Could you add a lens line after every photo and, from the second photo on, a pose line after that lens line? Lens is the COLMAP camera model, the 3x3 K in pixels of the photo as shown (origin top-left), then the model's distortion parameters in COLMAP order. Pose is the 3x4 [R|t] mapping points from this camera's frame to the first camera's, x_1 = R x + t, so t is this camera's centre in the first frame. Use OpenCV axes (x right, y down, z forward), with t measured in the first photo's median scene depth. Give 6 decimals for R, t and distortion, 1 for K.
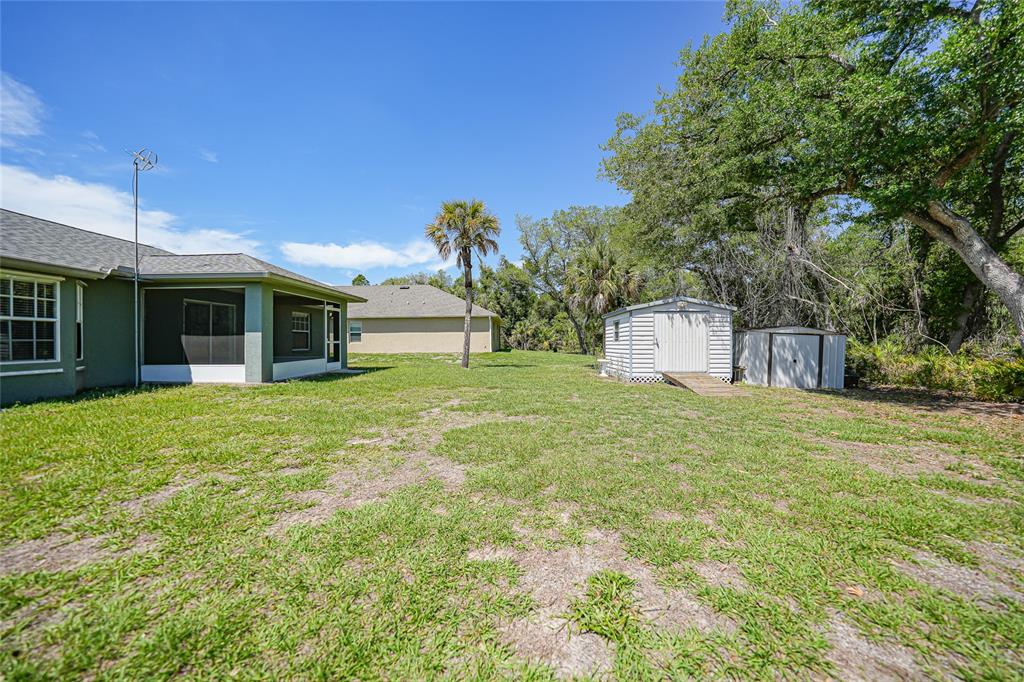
lens RADIAL K [[356.2, 0, 511.7], [0, 356.2, 336.7], [0, 0, 1]] dist [-0.029809, 0.008030]
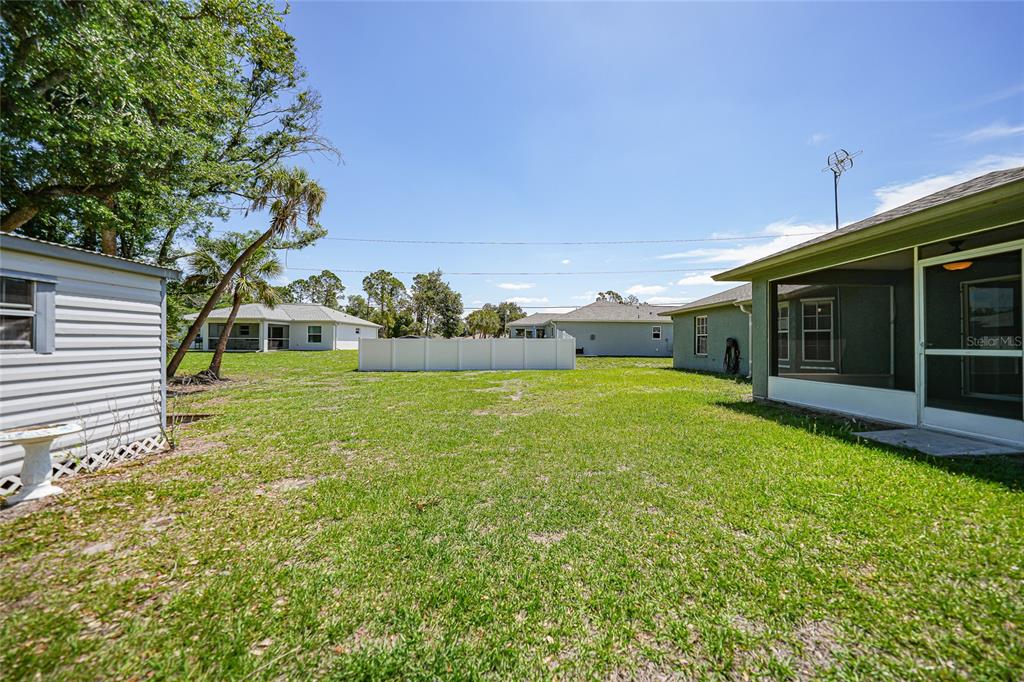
lens RADIAL K [[356.2, 0, 511.7], [0, 356.2, 336.7], [0, 0, 1]] dist [-0.029809, 0.008030]
pose [[-0.998695, 0.001639, -0.051039, -0.107919], [0.003216, 0.999519, -0.030850, 0.017525], [0.050964, -0.030974, -0.998220, 2.635242]]
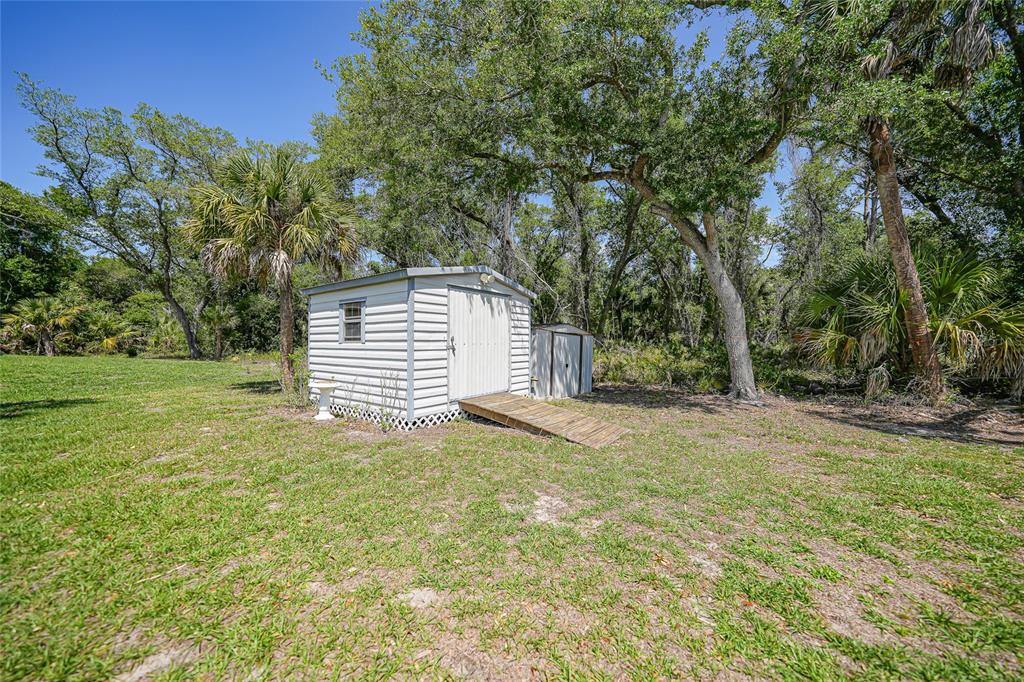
lens RADIAL K [[356.2, 0, 511.7], [0, 356.2, 336.7], [0, 0, 1]] dist [-0.029809, 0.008030]
pose [[0.568537, 0.009777, 0.822600, 0.016608], [-0.015843, 0.999874, -0.000934, 0.002022], [-0.822505, -0.012502, 0.568620, 0.424917]]
